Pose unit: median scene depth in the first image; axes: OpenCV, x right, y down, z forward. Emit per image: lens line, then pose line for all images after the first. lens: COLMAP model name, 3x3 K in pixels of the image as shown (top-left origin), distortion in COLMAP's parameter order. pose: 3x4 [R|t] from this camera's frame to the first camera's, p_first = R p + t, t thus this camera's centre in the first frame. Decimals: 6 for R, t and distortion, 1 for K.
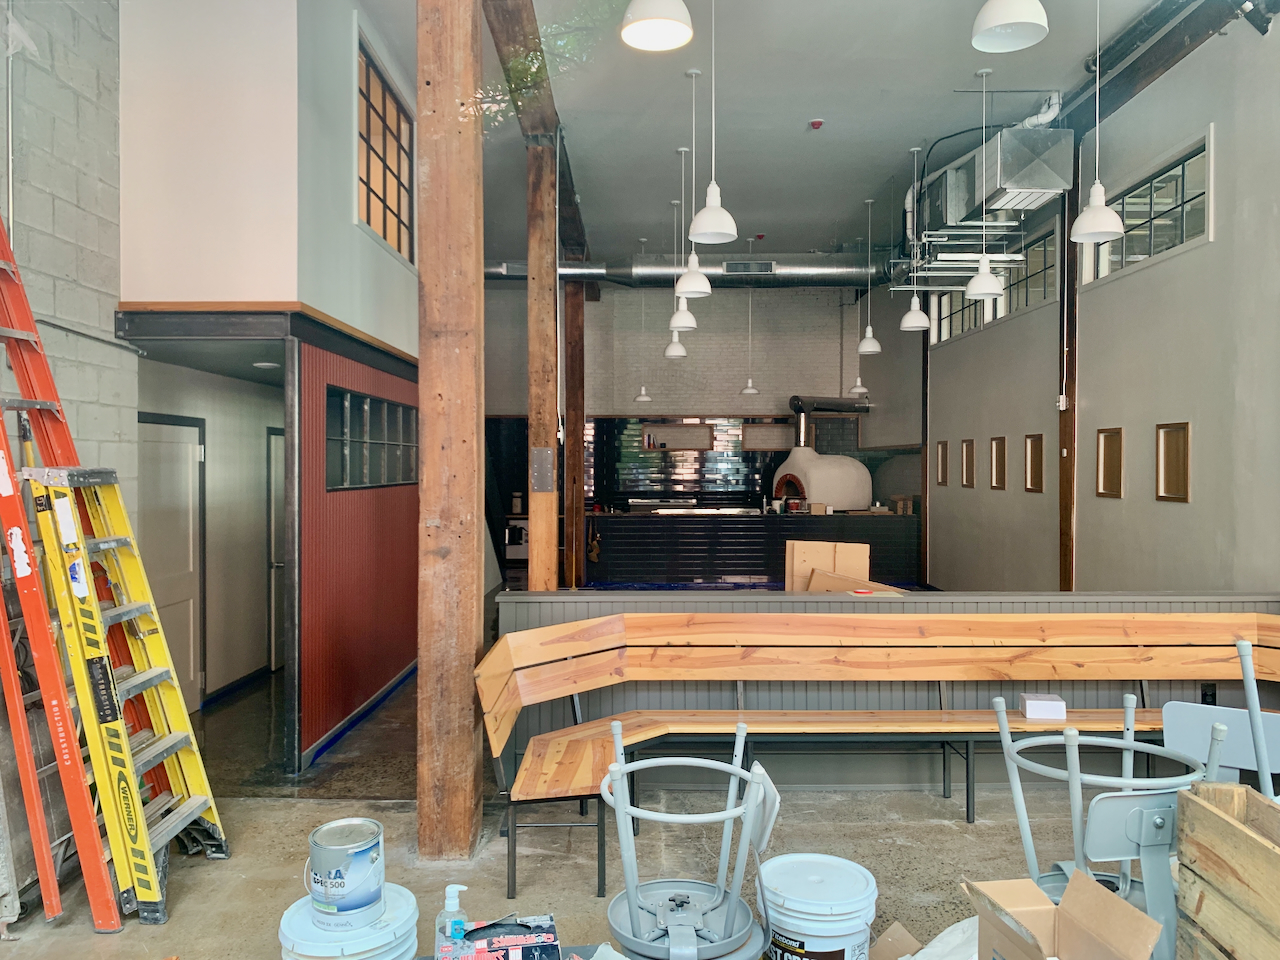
lens RADIAL K [[970.5, 0, 642.0], [0, 970.5, 480.2], [0, 0, 1]] dist [0.012375, 0.000295]
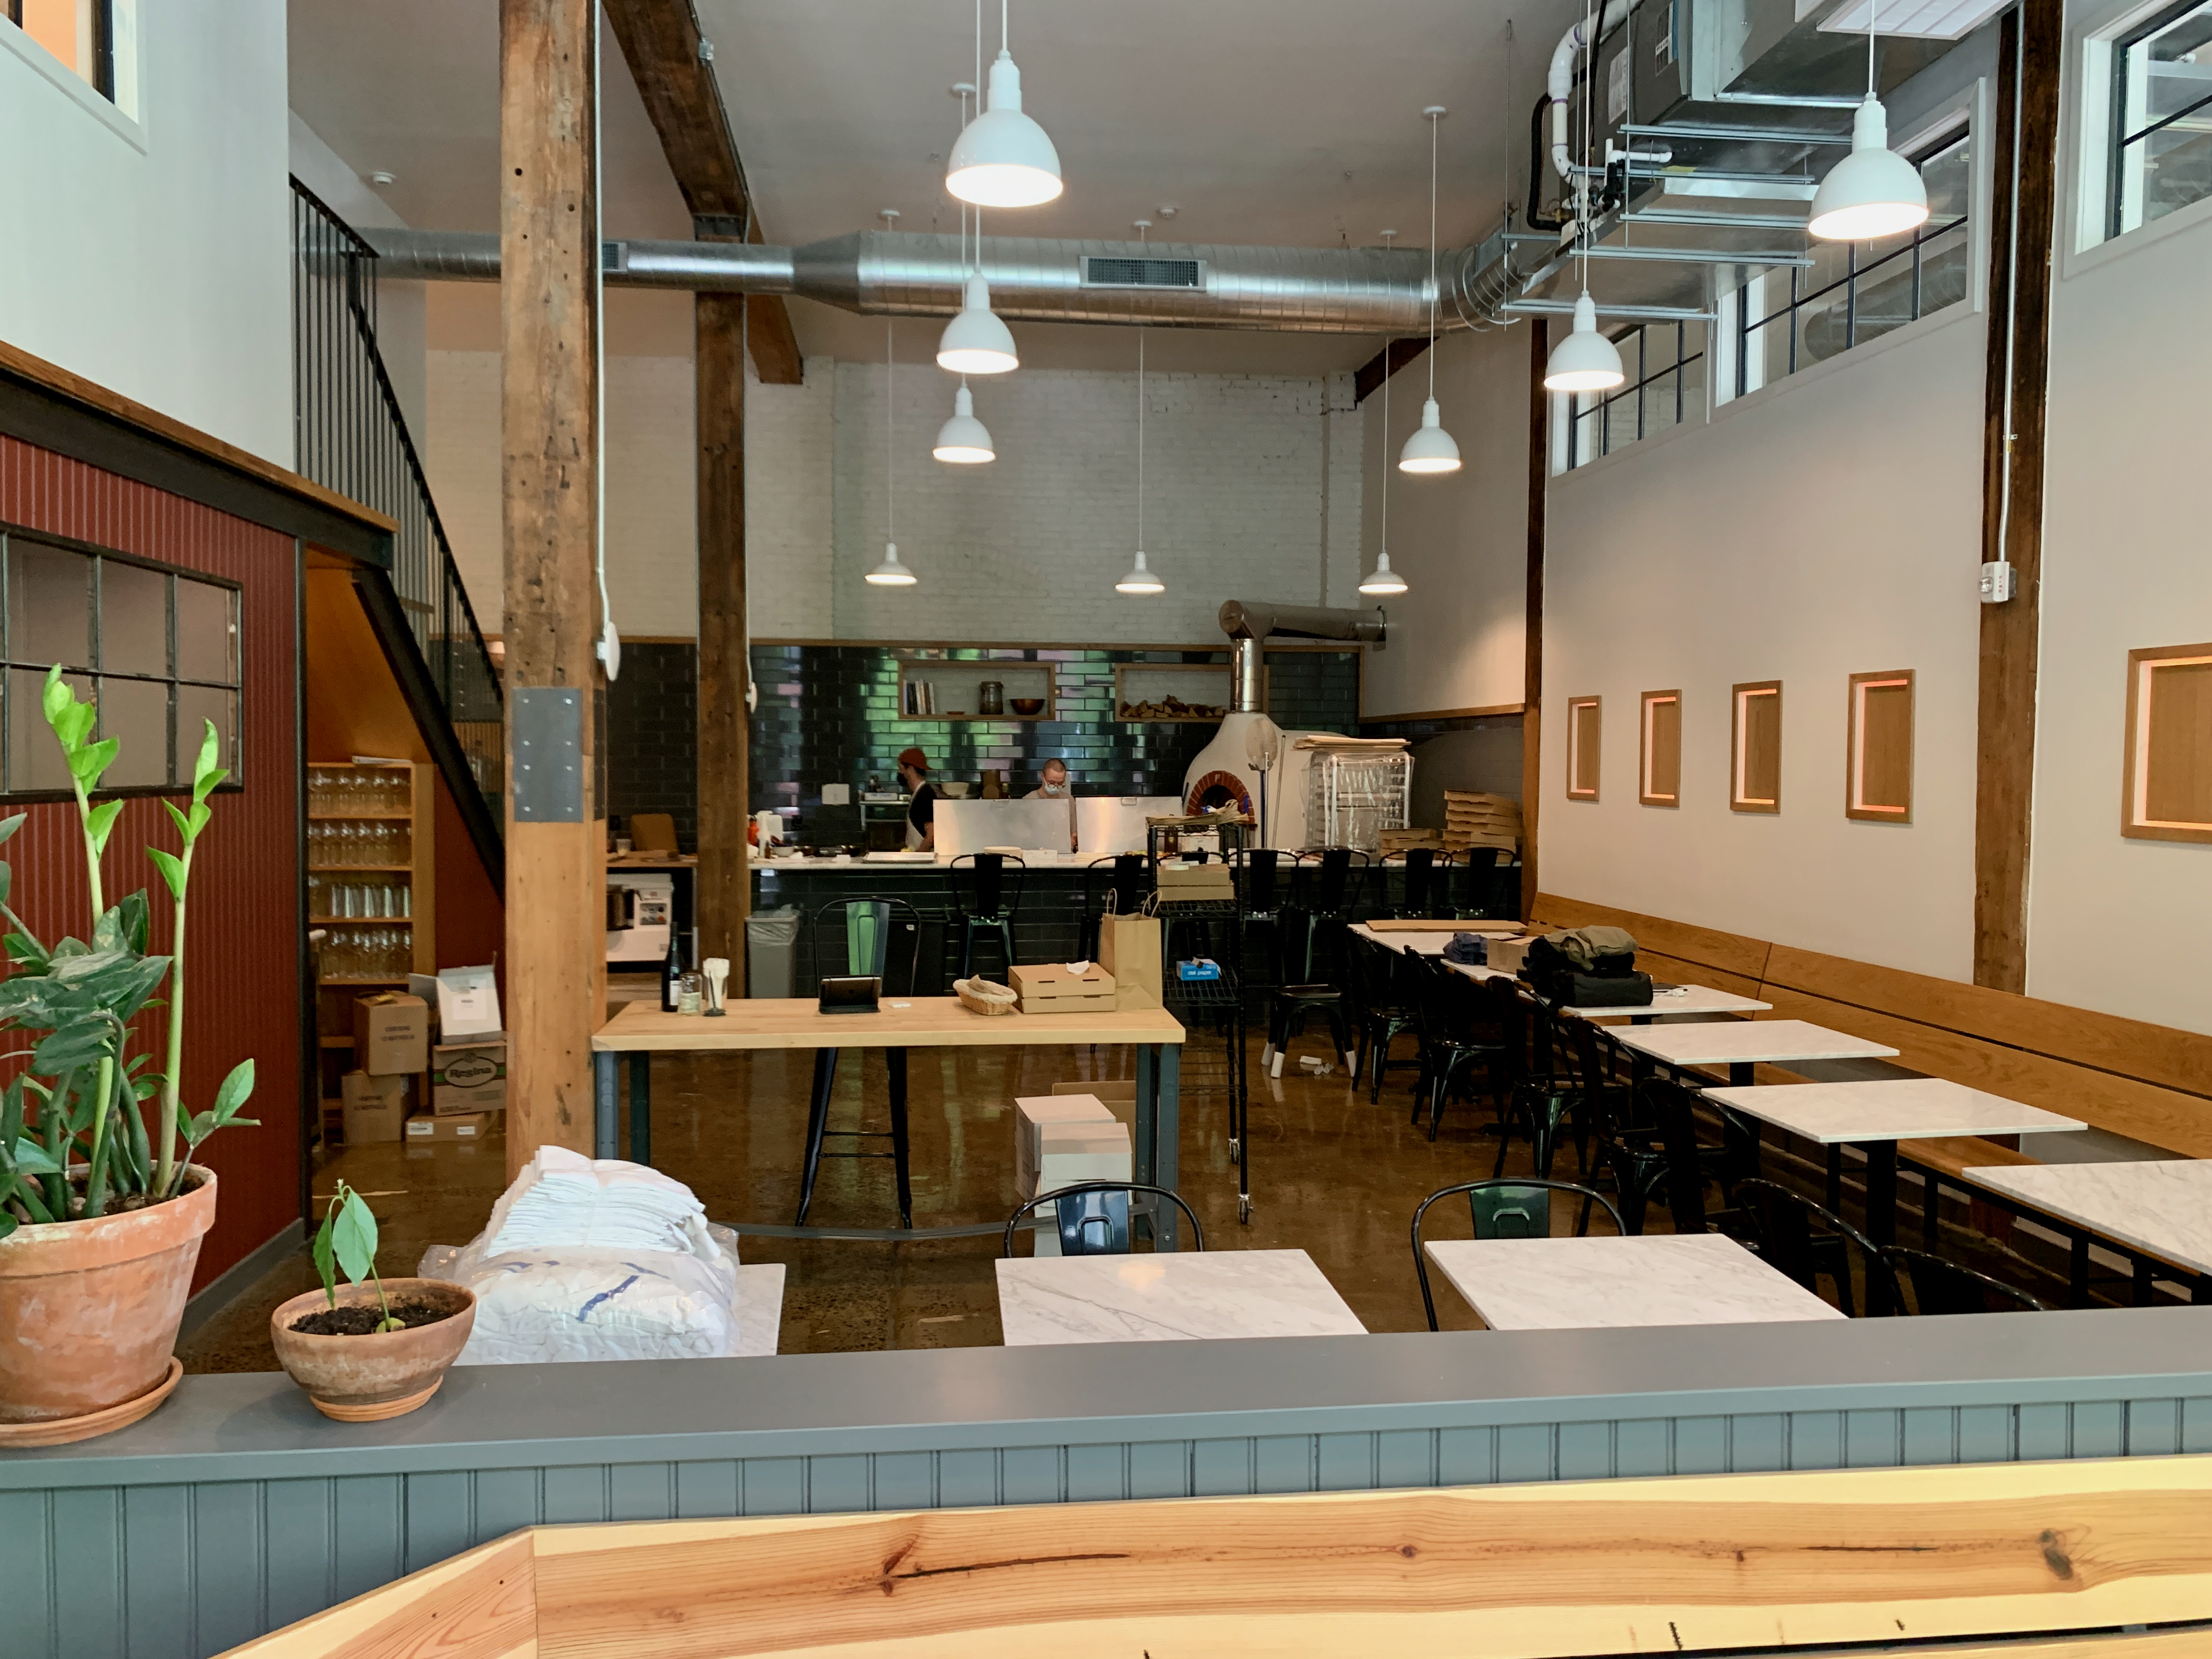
lens RADIAL K [[1677.1, 0, 1113.2], [0, 1677.1, 831.5], [0, 0, 1]] dist [0.012375, 0.000295]
pose [[0.993621, -0.000414, 0.112773, 0.015973], [-0.002907, 0.999567, 0.029282, -0.001326], [-0.112736, -0.029423, 0.993189, 0.275510]]
